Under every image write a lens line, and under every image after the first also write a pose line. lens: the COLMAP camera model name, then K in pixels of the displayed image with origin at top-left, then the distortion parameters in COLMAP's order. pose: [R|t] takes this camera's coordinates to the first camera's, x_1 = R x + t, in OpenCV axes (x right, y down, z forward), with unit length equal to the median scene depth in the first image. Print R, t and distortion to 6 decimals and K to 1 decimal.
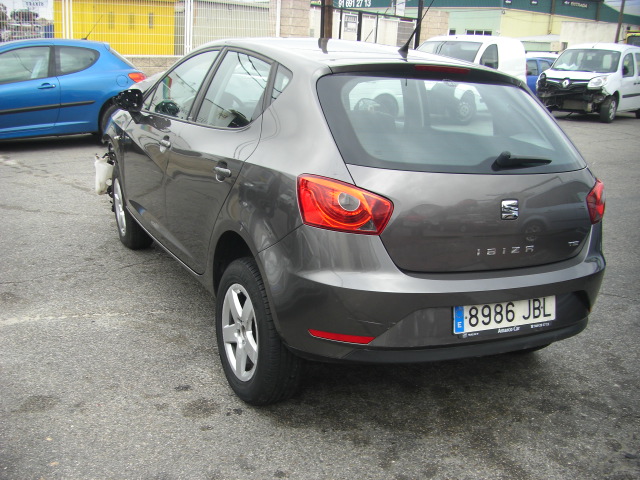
lens RADIAL K [[711.0, 0, 320.0], [0, 711.0, 239.1], [0, 0, 1]] dist [-0.159664, 0.000000]
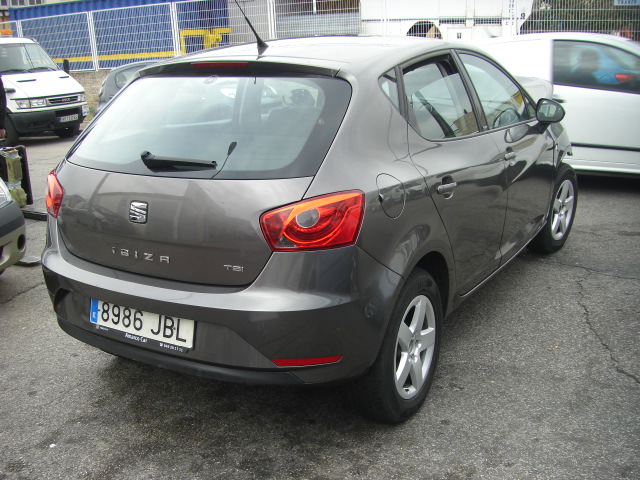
lens RADIAL K [[711.0, 0, 320.3], [0, 711.0, 241.6], [0, 0, 1]] dist [-0.159664, 0.000000]
pose [[0.552718, 0.140980, -0.821357, 1.177417], [-0.148943, 0.986430, 0.069084, -0.103980], [0.819950, 0.084151, 0.566215, 0.656141]]
